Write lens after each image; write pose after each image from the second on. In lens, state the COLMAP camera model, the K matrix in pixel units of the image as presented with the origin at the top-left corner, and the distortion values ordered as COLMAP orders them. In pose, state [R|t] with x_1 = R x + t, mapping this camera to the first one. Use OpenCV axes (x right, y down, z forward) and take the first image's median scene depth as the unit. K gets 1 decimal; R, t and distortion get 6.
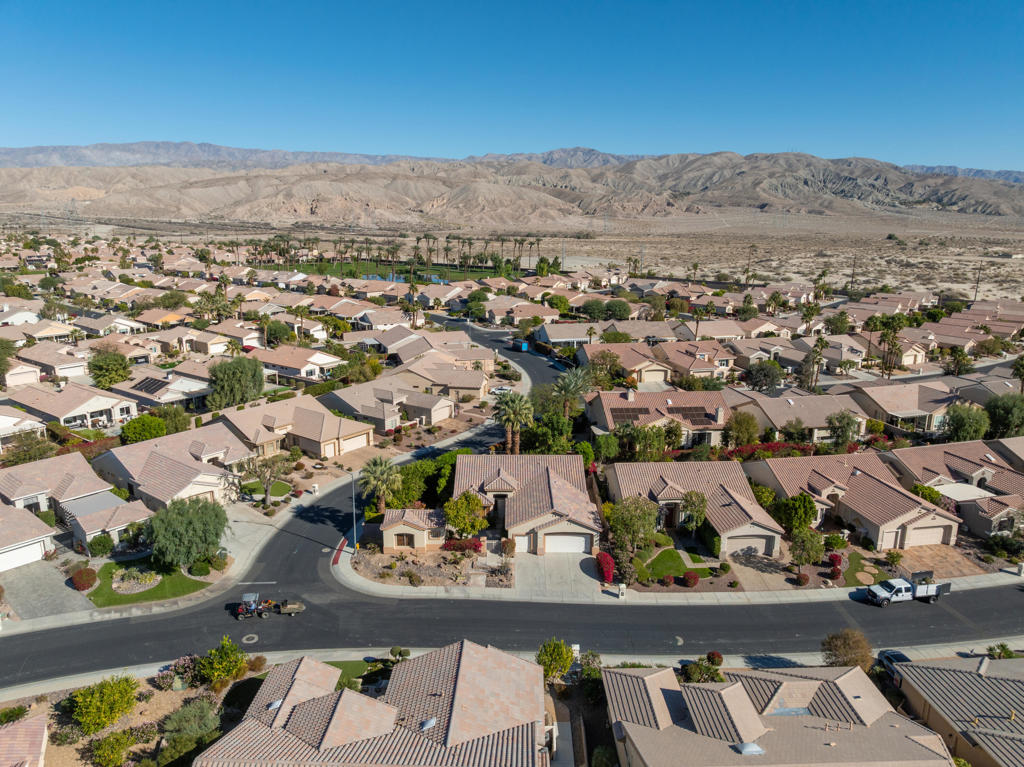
lens RADIAL K [[716.7, 0, 512.0], [0, 716.7, 383.5], [0, 0, 1]] dist [-0.040923, 0.003018]
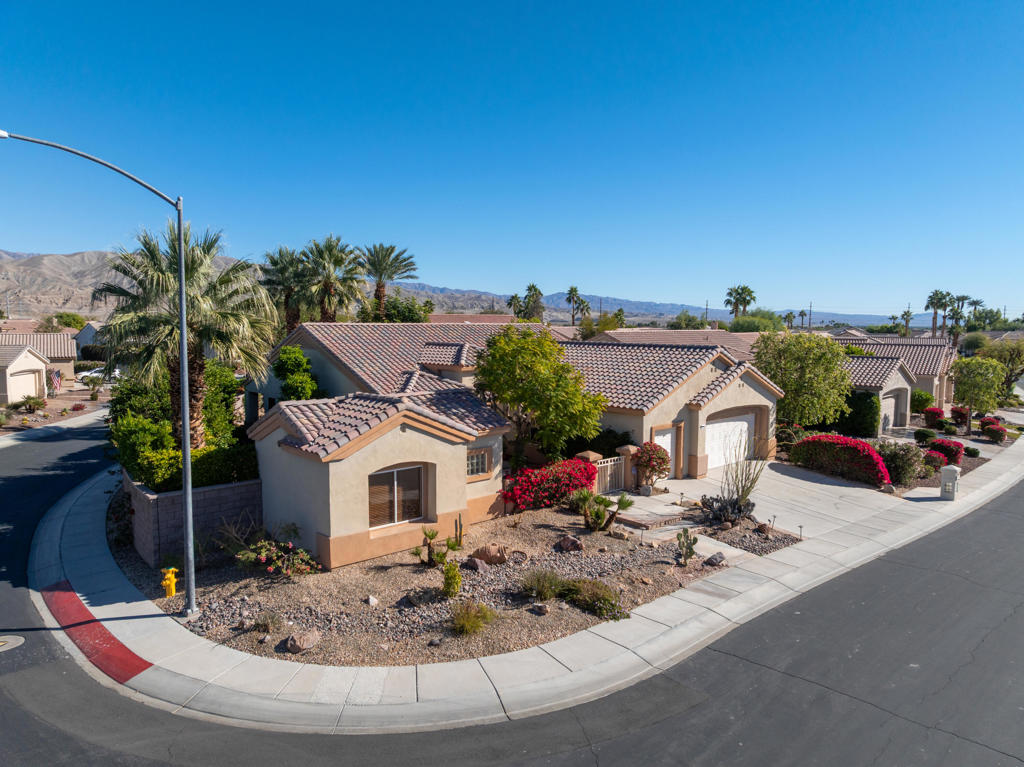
lens RADIAL K [[716.7, 0, 512.0], [0, 716.7, 383.5], [0, 0, 1]] dist [-0.040923, 0.003018]
pose [[0.727906, -0.056633, 0.683334, -0.186850], [0.155015, 0.984373, -0.083543, 0.133894], [-0.667924, 0.166738, 0.725311, 0.507298]]
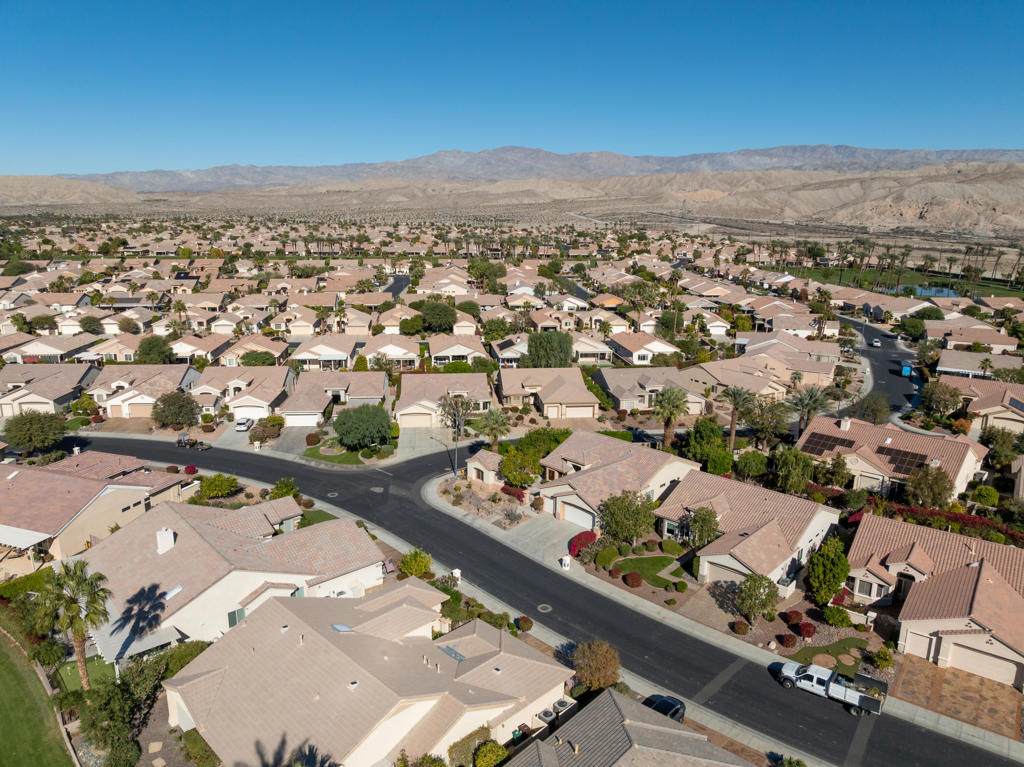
lens RADIAL K [[716.7, 0, 512.0], [0, 716.7, 383.5], [0, 0, 1]] dist [-0.040923, 0.003018]
pose [[0.691786, 0.169570, -0.701910, 0.476372], [-0.171830, 0.982772, 0.068070, -0.020515], [0.701360, 0.073519, 0.709005, 0.092160]]
